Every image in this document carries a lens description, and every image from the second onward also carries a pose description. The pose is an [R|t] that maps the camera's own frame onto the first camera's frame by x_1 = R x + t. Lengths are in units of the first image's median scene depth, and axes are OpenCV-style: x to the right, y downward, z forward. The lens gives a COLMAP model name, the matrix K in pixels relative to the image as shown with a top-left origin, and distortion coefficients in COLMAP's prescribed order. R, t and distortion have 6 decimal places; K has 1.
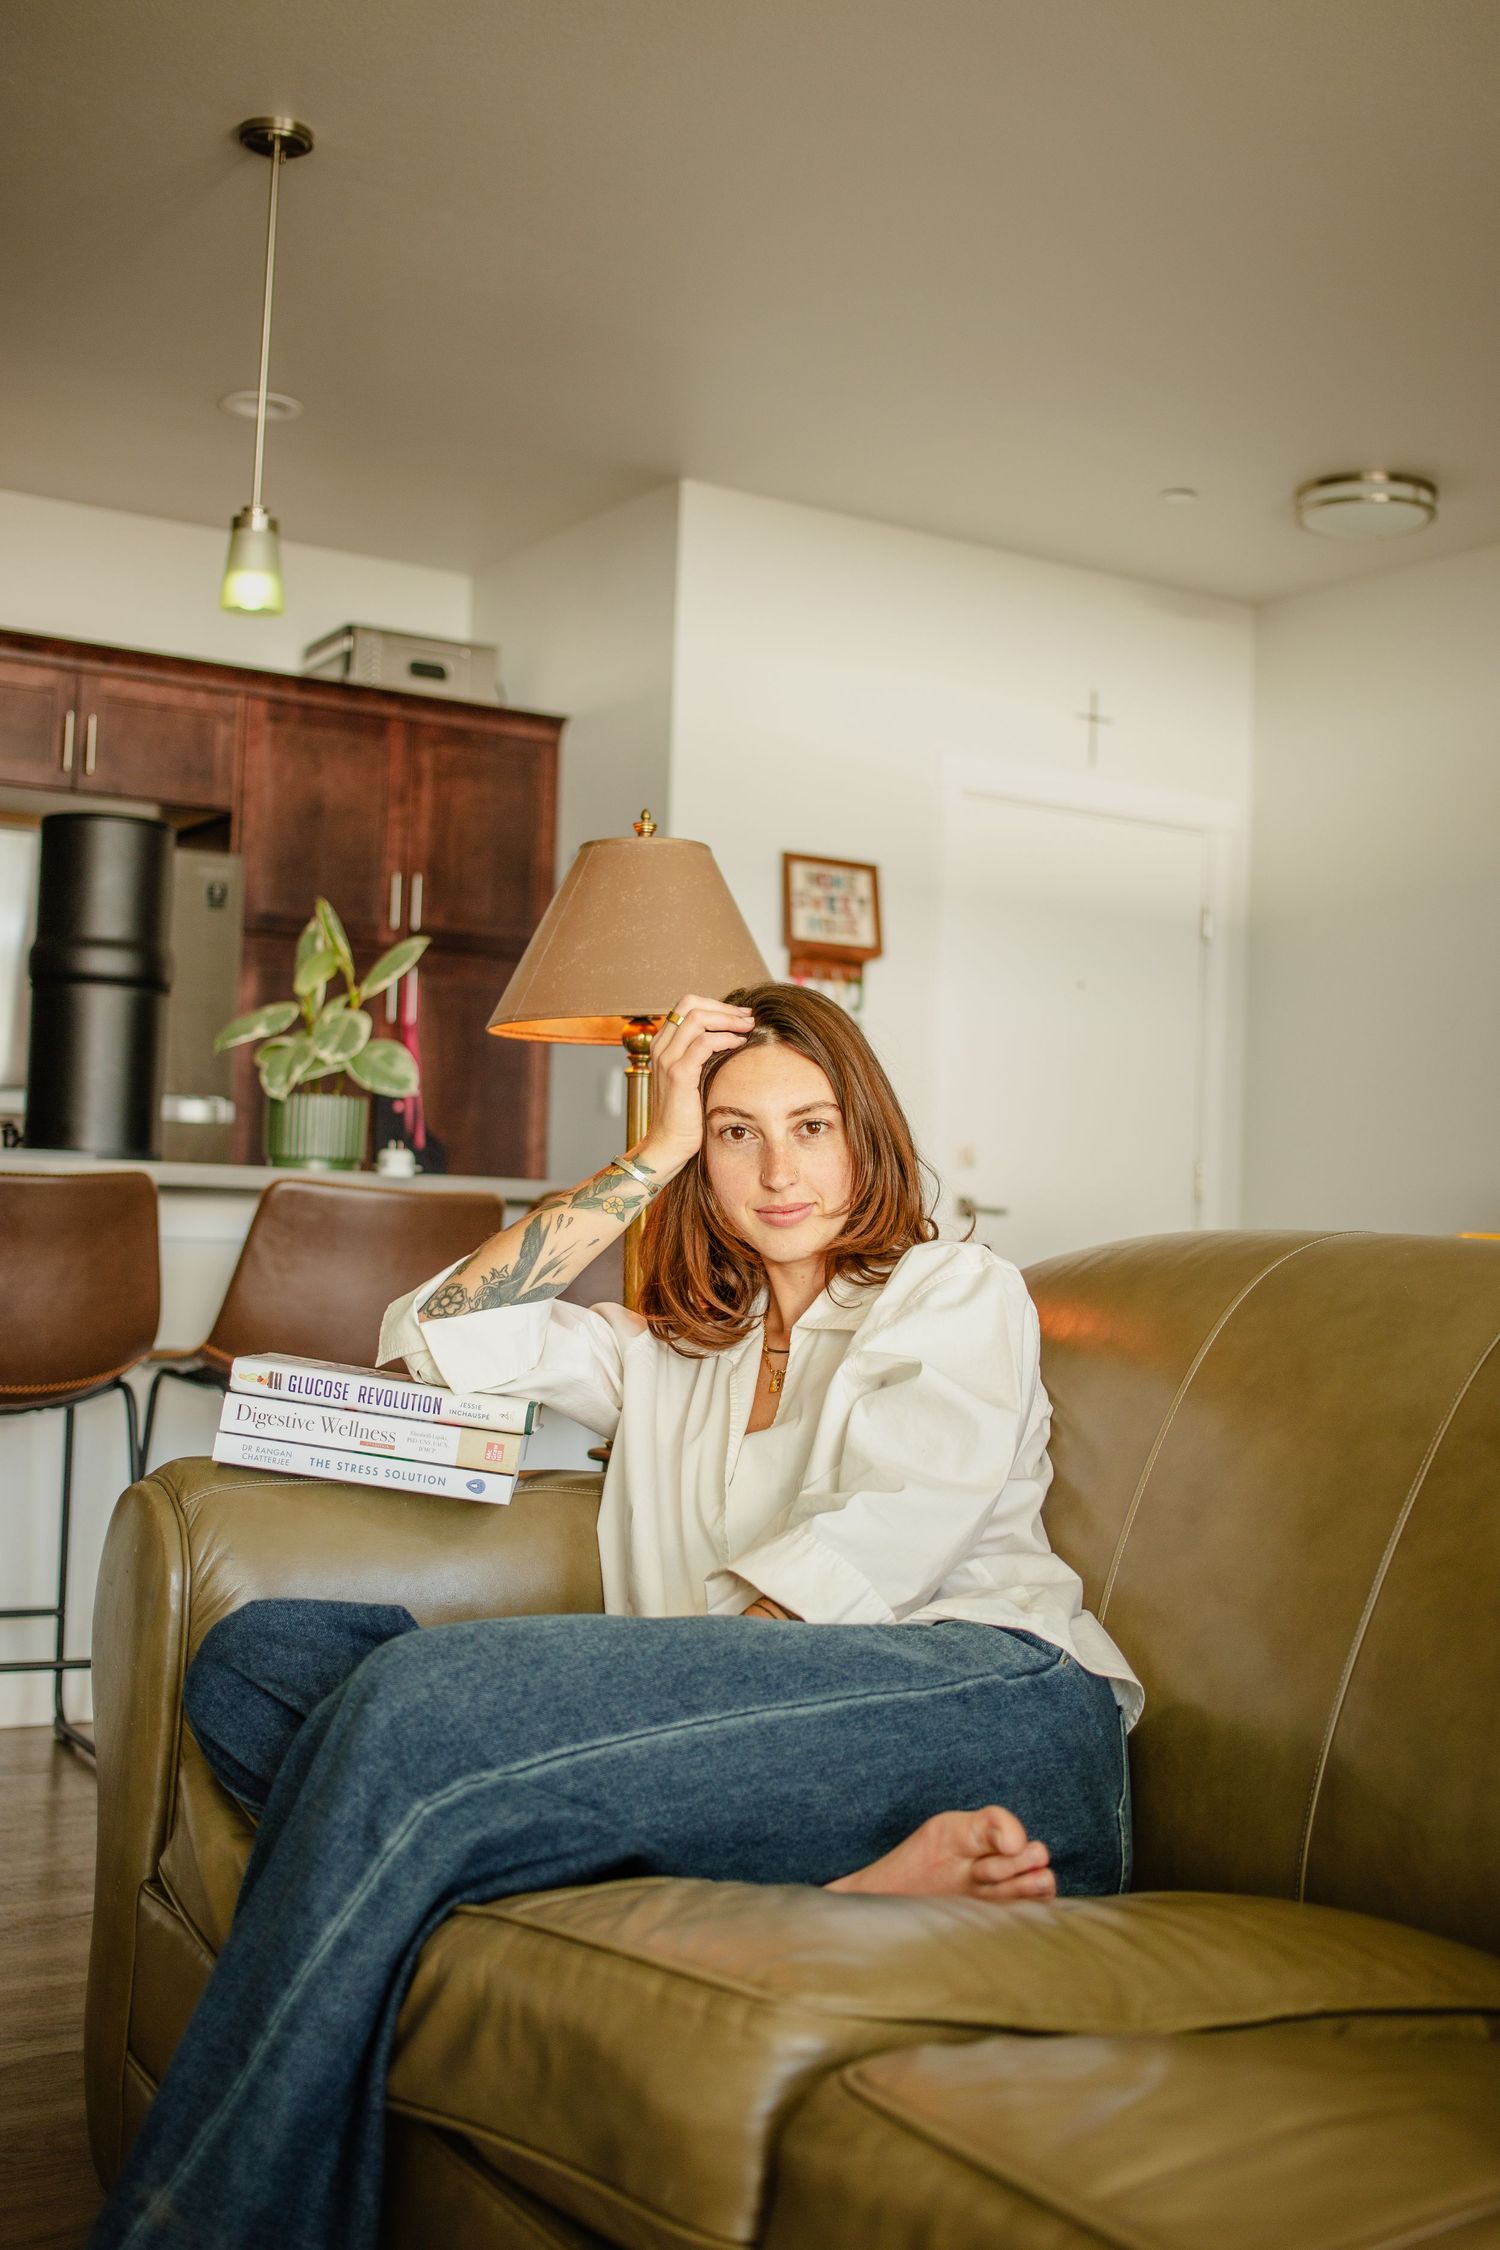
lens RADIAL K [[2474.9, 0, 633.9], [0, 2474.9, 1127.4], [0, 0, 1]] dist [-0.048670, 0.060244]
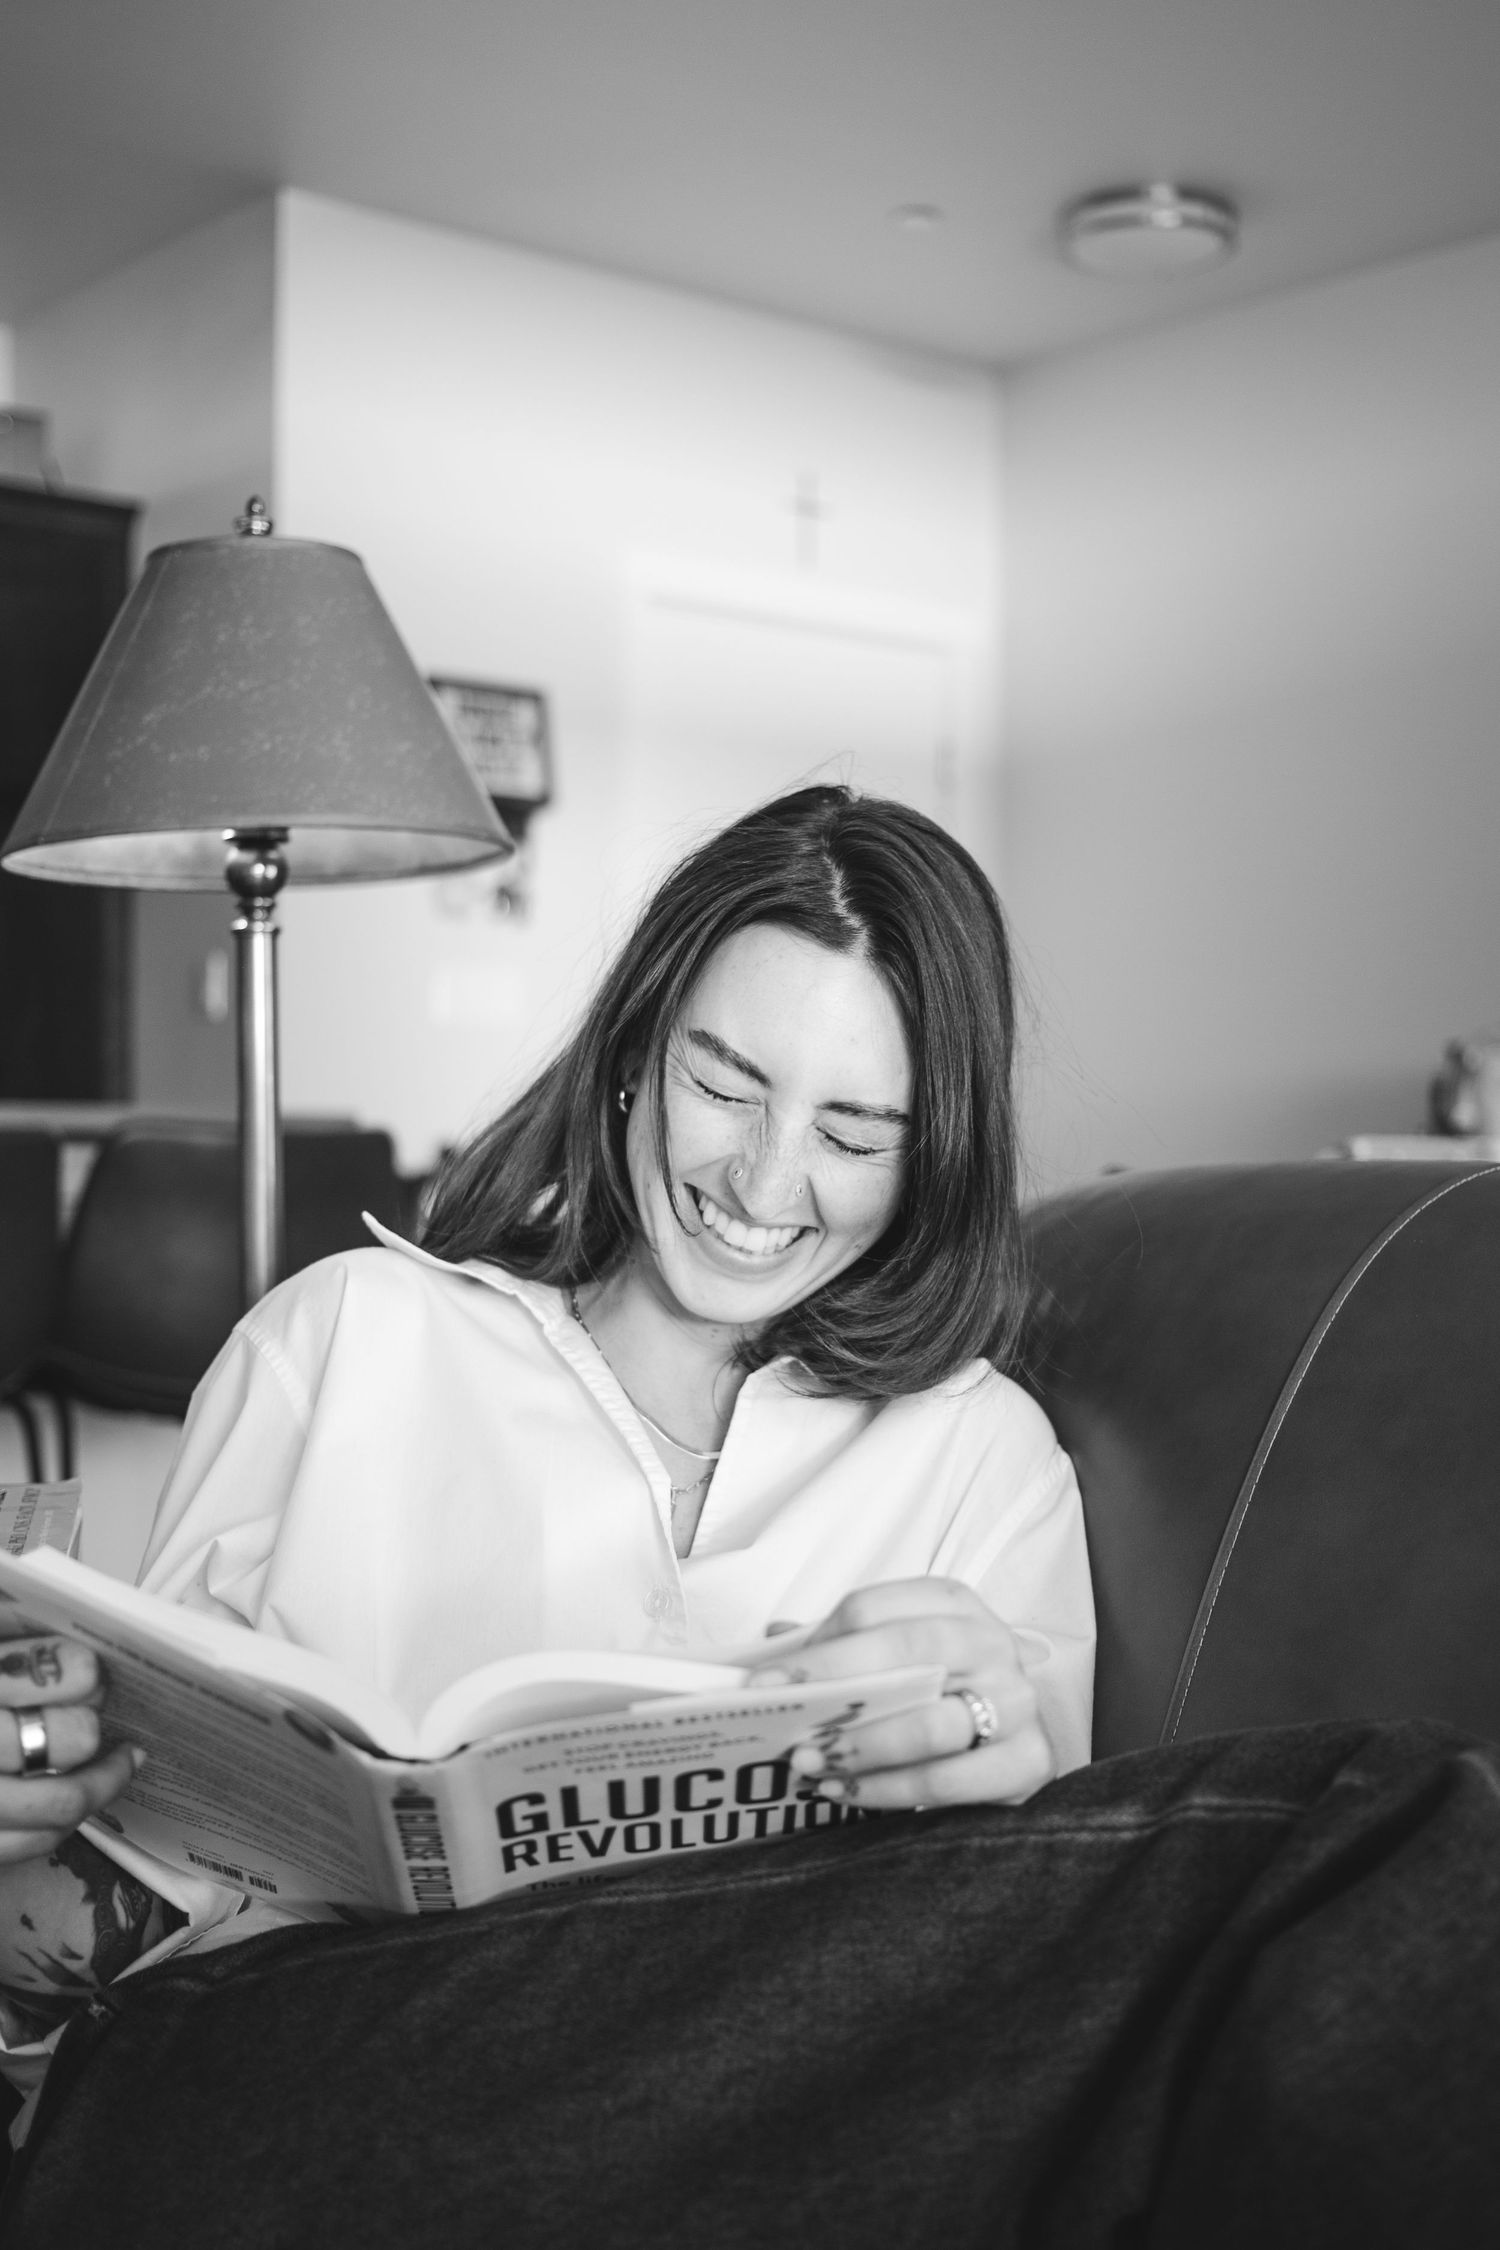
lens RADIAL K [[2474.9, 0, 633.9], [0, 2474.9, 1127.4], [0, 0, 1]] dist [-0.048670, 0.060244]
pose [[0.987053, -0.030578, 0.157454, -0.001961], [0.024741, 0.998937, 0.038901, 0.003194], [-0.158476, -0.034502, 0.986760, 0.228168]]
